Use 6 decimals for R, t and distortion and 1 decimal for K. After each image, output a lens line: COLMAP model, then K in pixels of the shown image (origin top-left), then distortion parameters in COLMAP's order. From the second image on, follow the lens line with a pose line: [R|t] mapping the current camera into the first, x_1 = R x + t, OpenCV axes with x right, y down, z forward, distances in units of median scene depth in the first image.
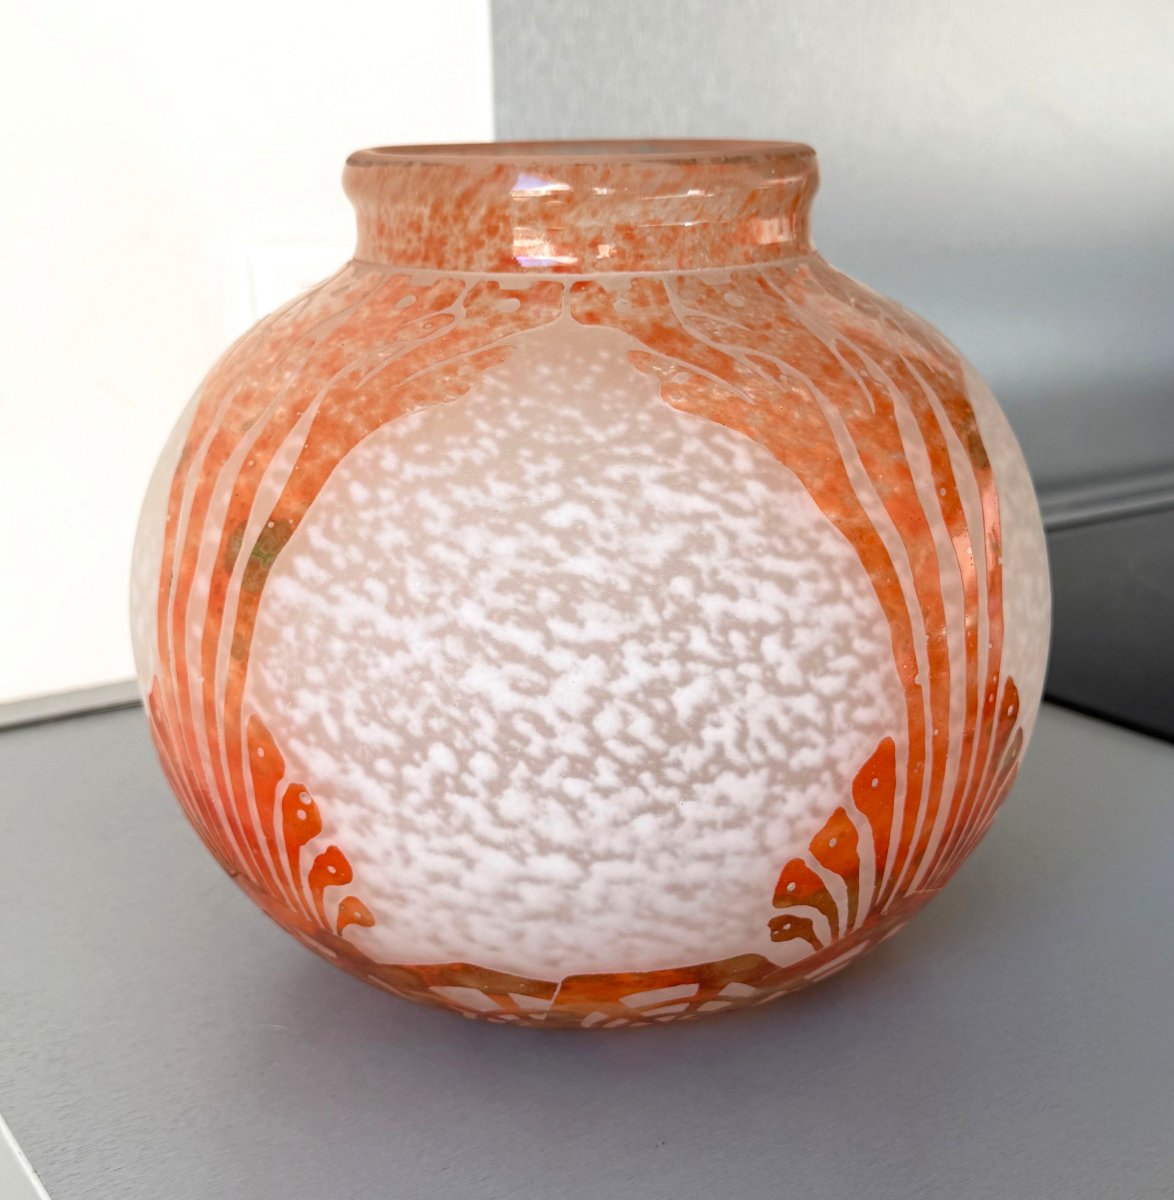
lens RADIAL K [[1590.2, 0, 606.7], [0, 1590.2, 594.6], [0, 0, 1]] dist [0.221377, 0.000000]
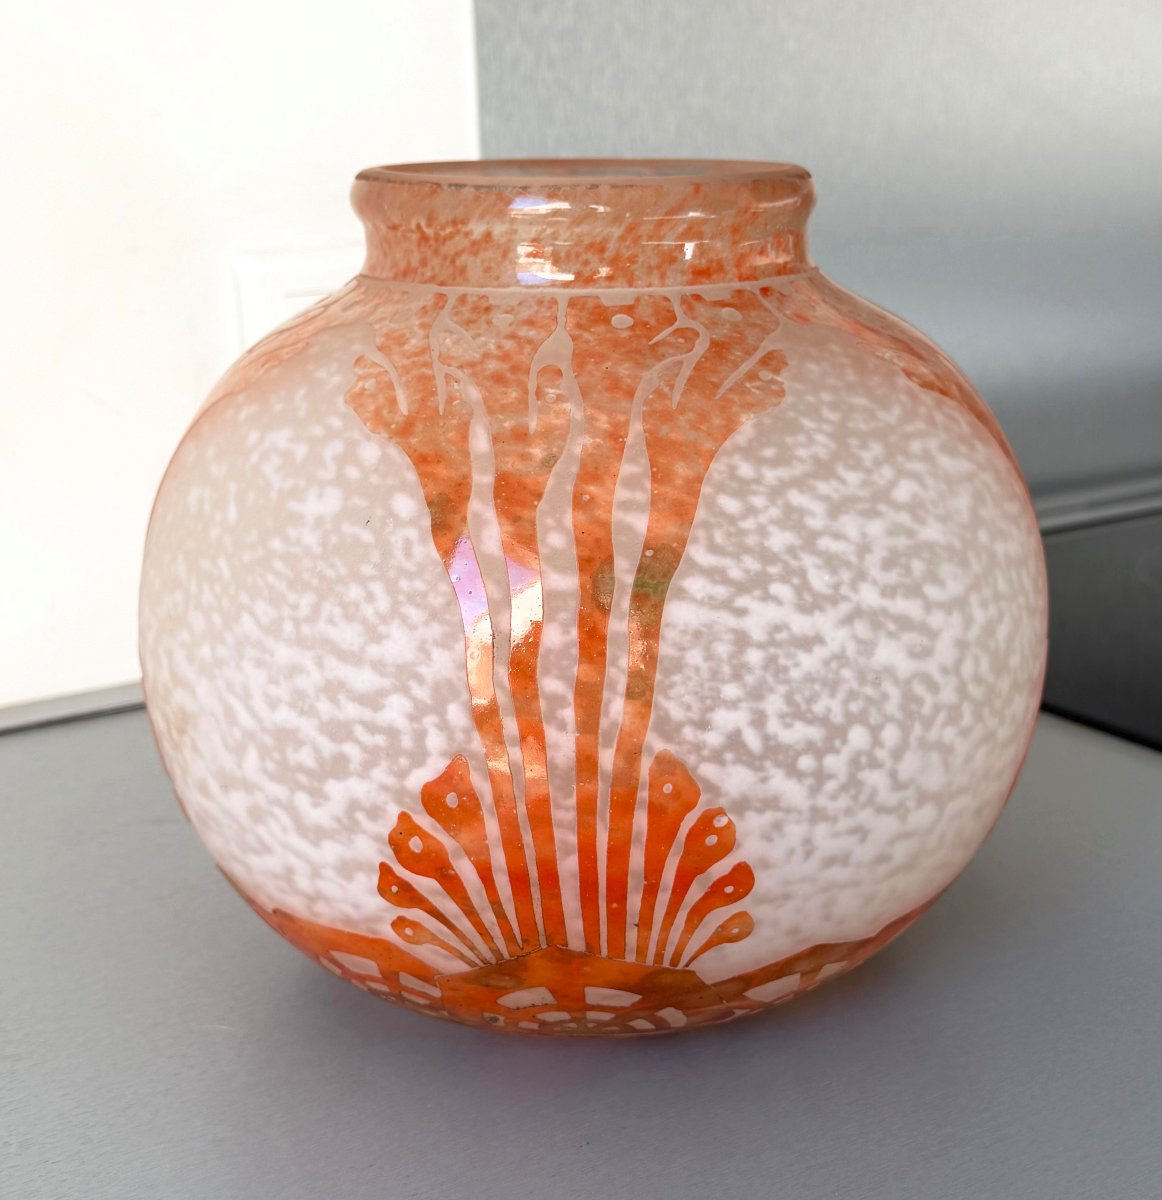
lens RADIAL K [[1630.0, 0, 589.6], [0, 1630.0, 561.5], [0, 0, 1]] dist [0.284305, 0.000000]
pose [[0.729260, -0.170037, 0.662772, -0.914800], [0.197556, 0.979703, 0.033972, -0.081452], [-0.655096, 0.106160, 0.748050, 0.292439]]
